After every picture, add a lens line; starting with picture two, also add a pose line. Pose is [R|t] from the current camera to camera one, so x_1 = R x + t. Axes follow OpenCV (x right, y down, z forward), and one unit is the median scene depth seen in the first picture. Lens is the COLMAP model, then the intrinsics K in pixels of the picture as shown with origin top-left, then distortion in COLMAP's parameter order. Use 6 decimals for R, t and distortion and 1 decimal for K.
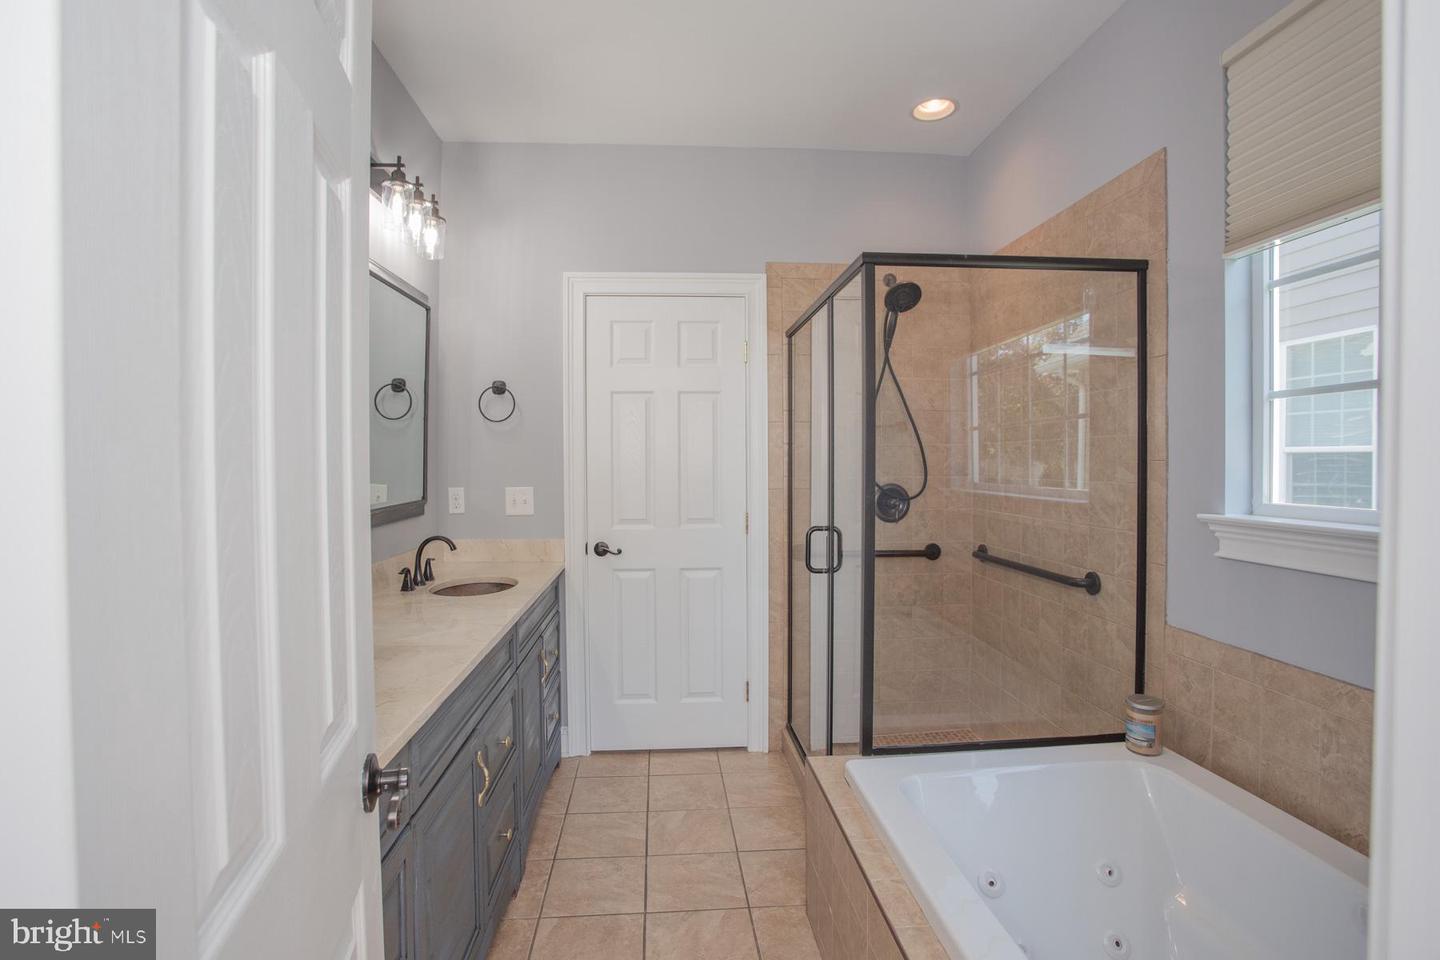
lens RADIAL K [[720.2, 0, 720.1], [0, 720.2, 475.2], [0, 0, 1]] dist [-0.069447, 0.026521]
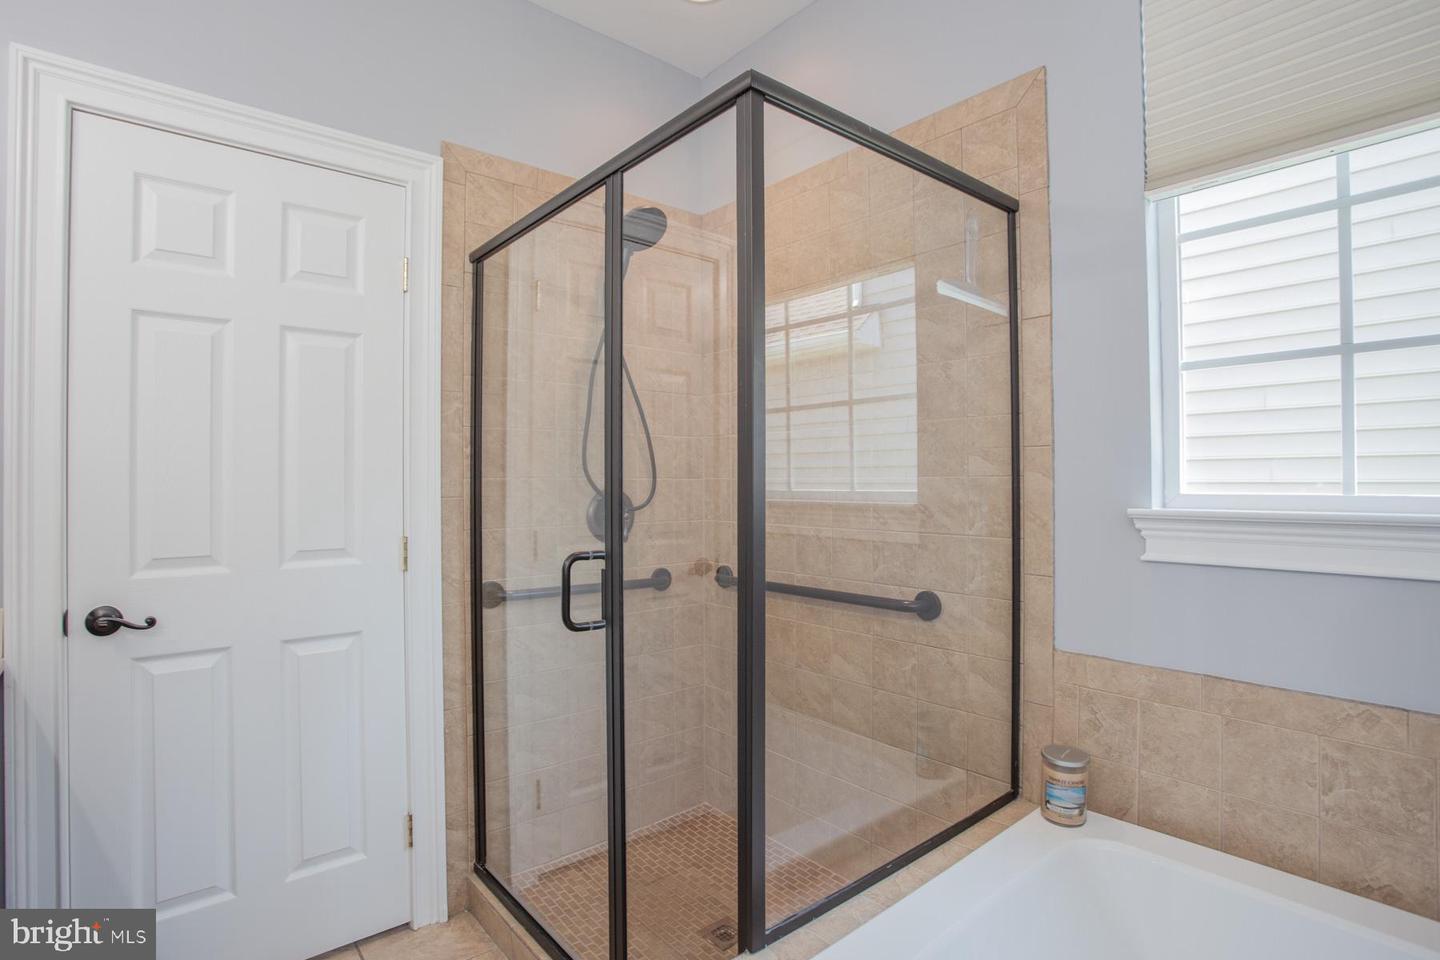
lens RADIAL K [[720.2, 0, 720.1], [0, 720.2, 475.2], [0, 0, 1]] dist [-0.069447, 0.026521]
pose [[0.816716, 0.006337, 0.577006, -0.127503], [0.011847, 0.999545, -0.027748, 0.027255], [-0.576919, 0.029498, 0.816269, 0.486263]]
